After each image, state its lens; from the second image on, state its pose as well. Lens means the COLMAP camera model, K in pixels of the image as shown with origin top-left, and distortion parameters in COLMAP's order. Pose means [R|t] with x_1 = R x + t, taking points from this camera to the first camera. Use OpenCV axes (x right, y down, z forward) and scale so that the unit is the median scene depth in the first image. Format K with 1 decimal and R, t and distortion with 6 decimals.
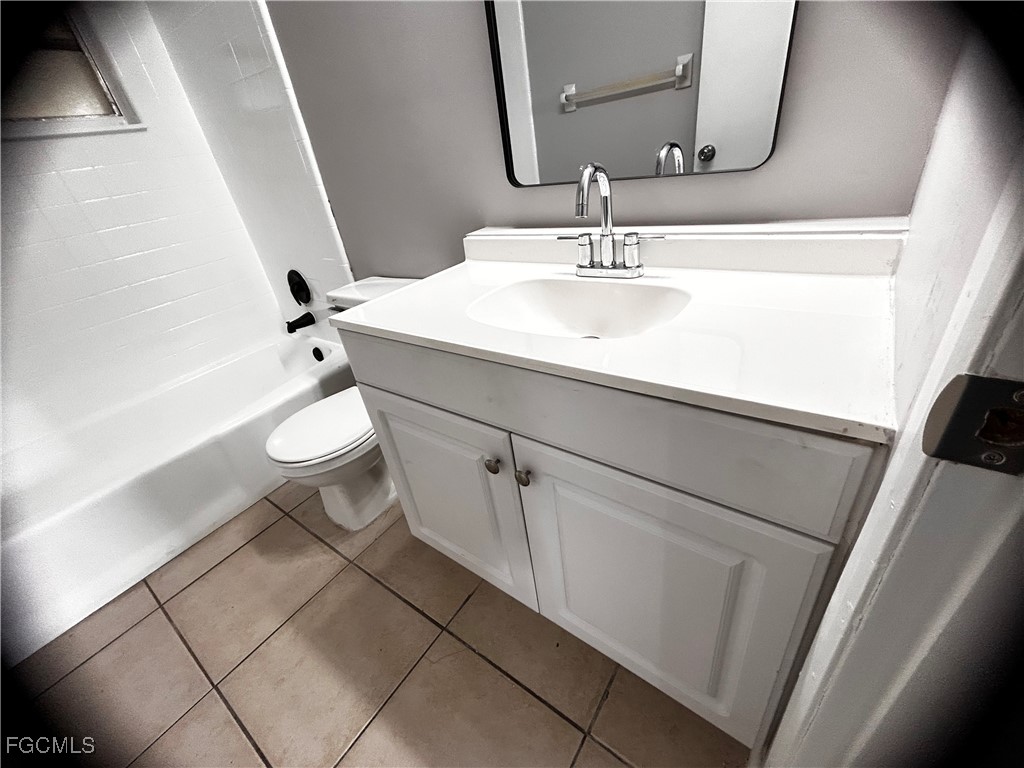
lens RADIAL K [[415.2, 0, 509.7], [0, 415.2, 385.5], [0, 0, 1]] dist [-0.007317, 0.000320]
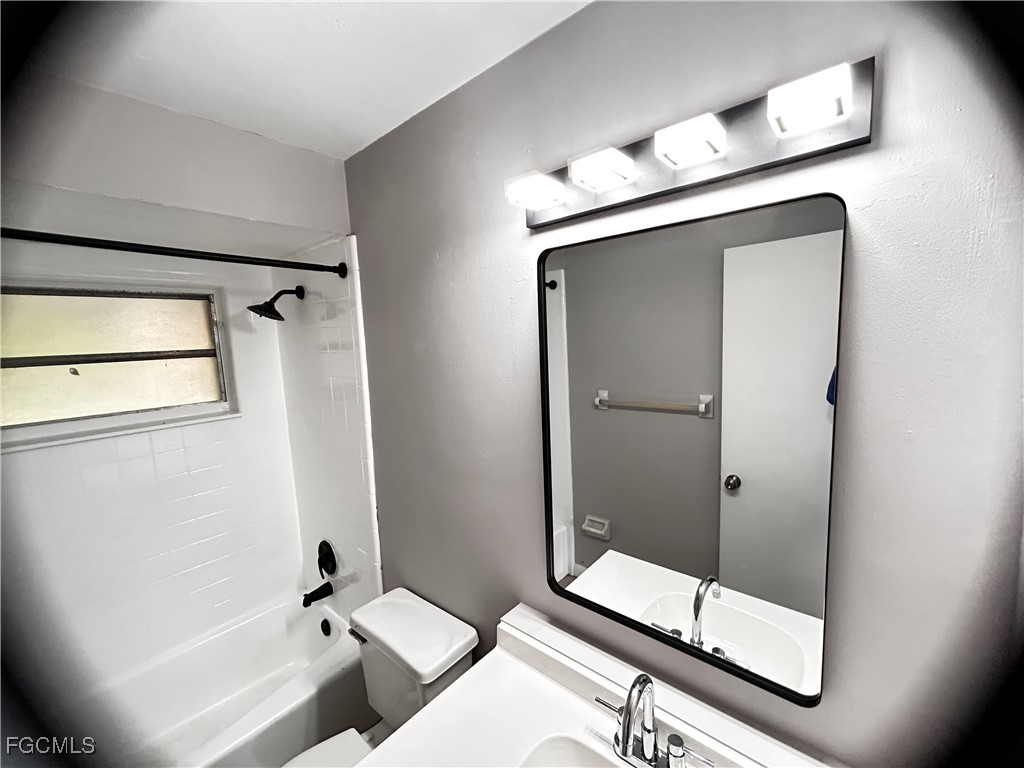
lens RADIAL K [[415.6, 0, 504.5], [0, 415.6, 388.2], [0, 0, 1]] dist [-0.001674, 0.000006]
pose [[0.991239, 0.107076, -0.077332, -0.053108], [-0.128884, 0.912169, -0.389020, -0.329176], [0.028885, 0.395578, 0.917978, -0.101156]]
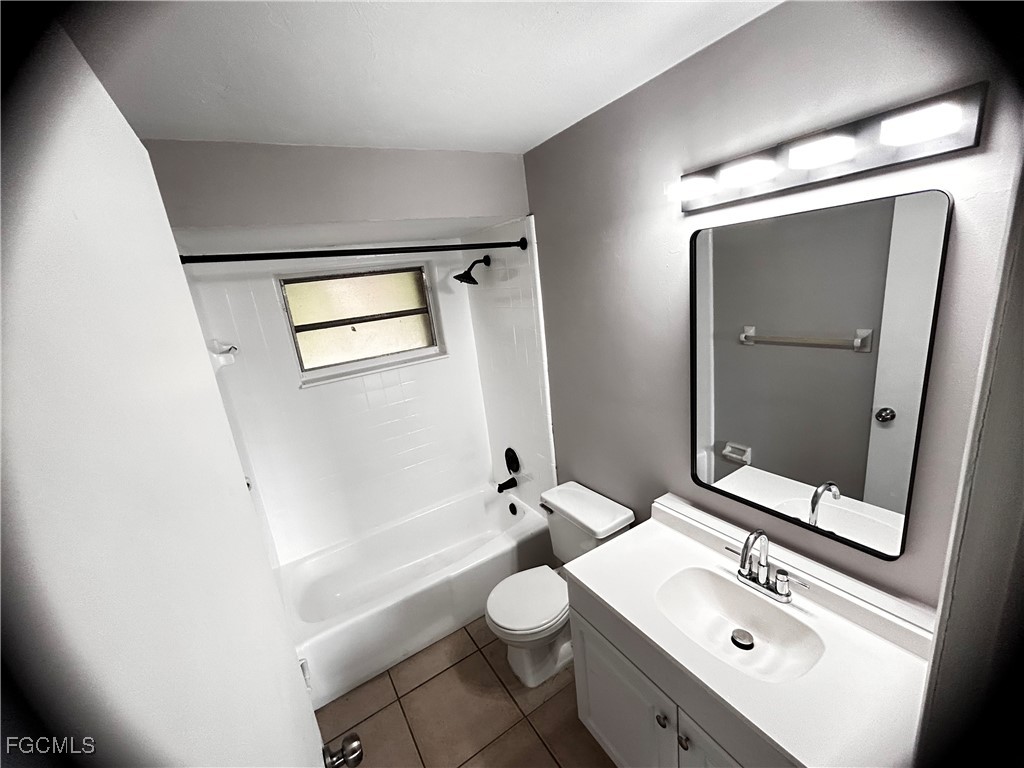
lens RADIAL K [[412.3, 0, 510.0], [0, 412.3, 384.6], [0, 0, 1]] dist [0.001764, 0.000150]
pose [[0.927054, 0.126138, -0.353073, -0.077362], [-0.204268, 0.959596, -0.193518, -0.252587], [0.314397, 0.251524, 0.915363, -0.374882]]
